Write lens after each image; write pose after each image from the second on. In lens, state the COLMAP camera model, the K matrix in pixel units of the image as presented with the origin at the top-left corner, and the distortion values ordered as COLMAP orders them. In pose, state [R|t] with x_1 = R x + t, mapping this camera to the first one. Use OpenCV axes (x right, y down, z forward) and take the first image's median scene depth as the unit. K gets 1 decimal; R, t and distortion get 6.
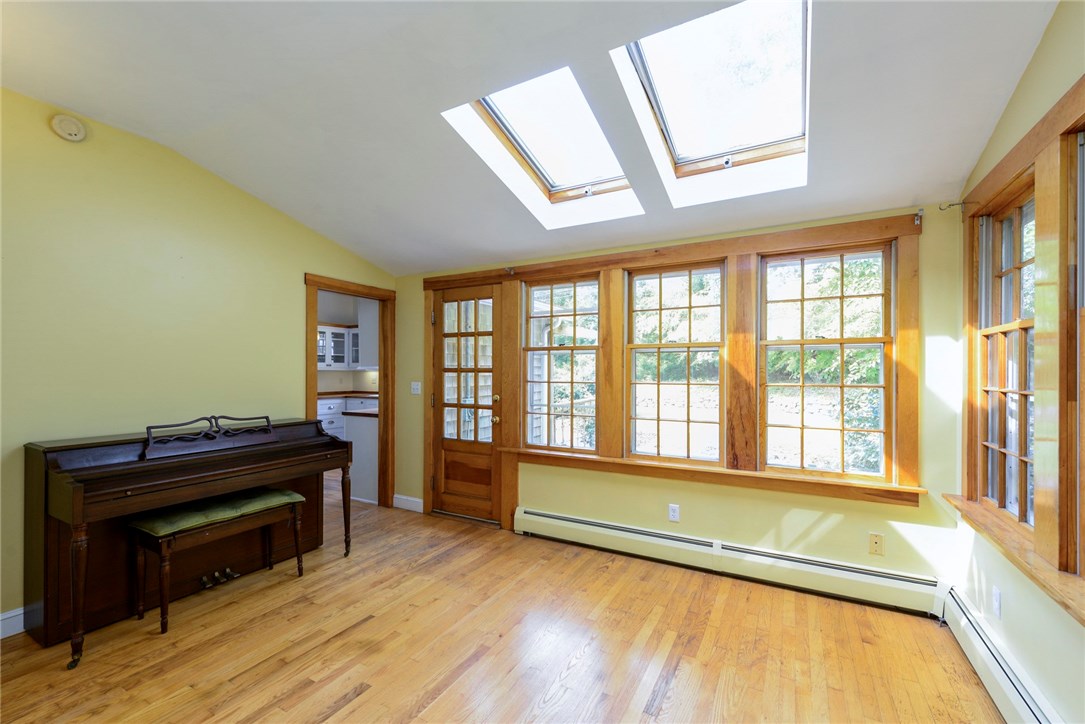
lens RADIAL K [[446.0, 0, 540.6], [0, 446.0, 370.6], [0, 0, 1]] dist [-0.000314, -0.000269]
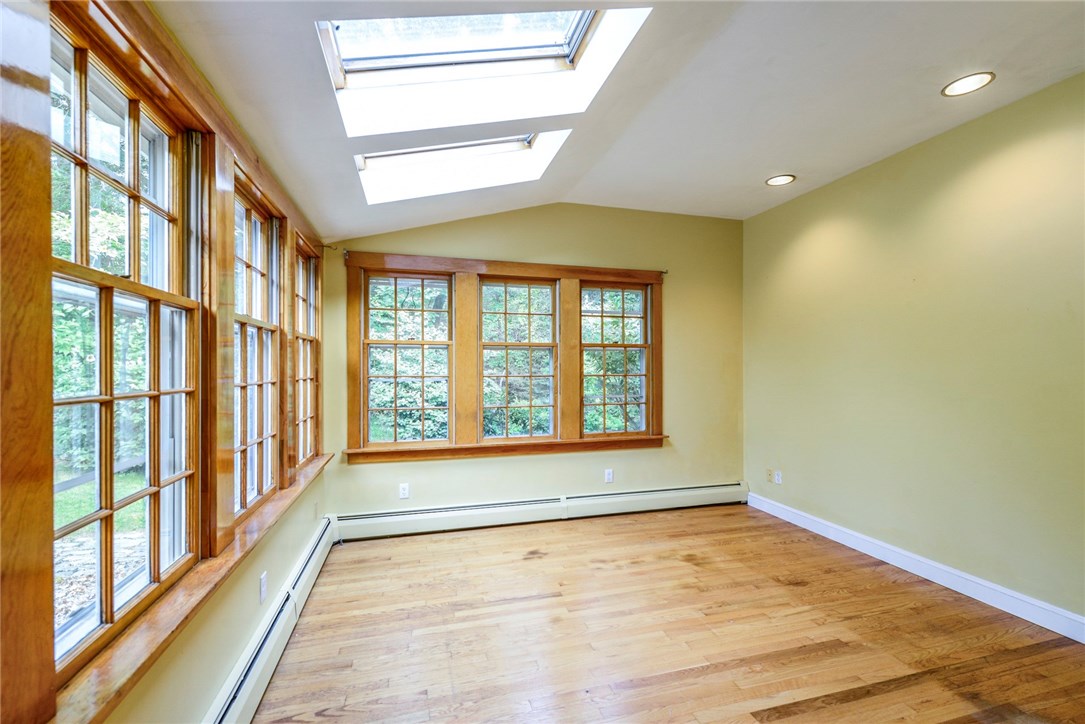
lens RADIAL K [[473.6, 0, 546.4], [0, 473.6, 359.6], [0, 0, 1]] dist [0.000788, -0.000487]
pose [[-0.715404, 0.013392, 0.698582, -0.525959], [0.000318, 0.999822, -0.018841, 0.010388], [-0.698711, -0.013256, -0.715282, 1.368220]]
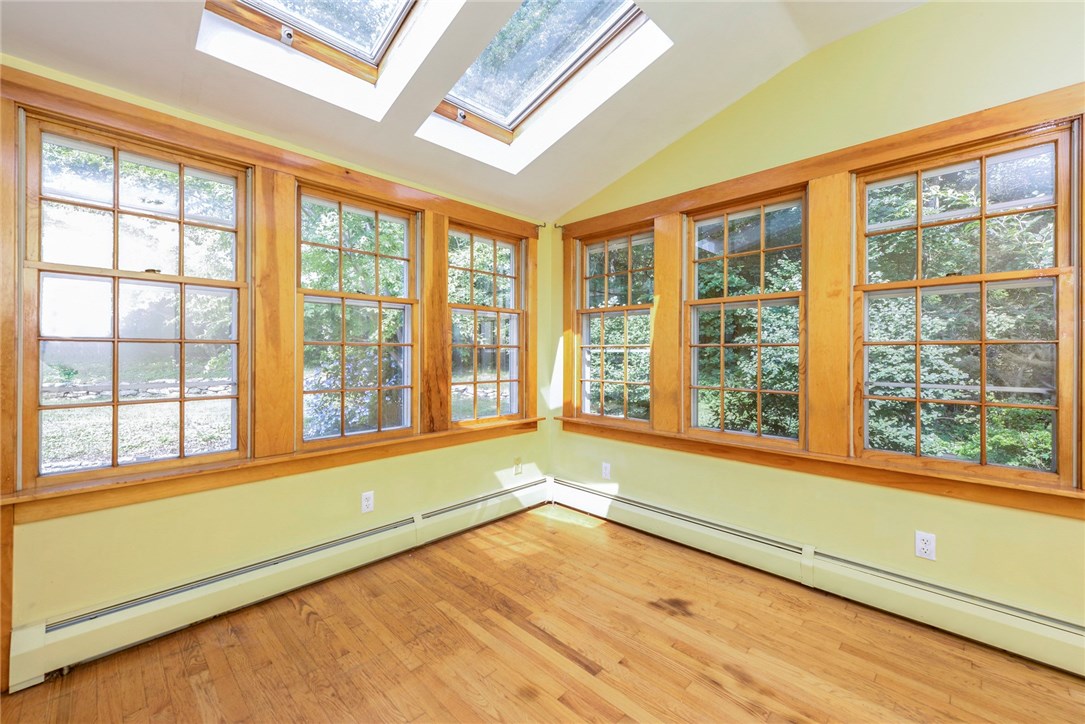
lens RADIAL K [[440.4, 0, 540.6], [0, 440.4, 352.1], [0, 0, 1]] dist [0.003168, 0.000372]
pose [[0.267948, 0.000609, 0.963433, -0.447406], [-0.004924, 0.999988, 0.000738, 0.047981], [-0.963421, -0.004942, 0.267948, 0.544525]]
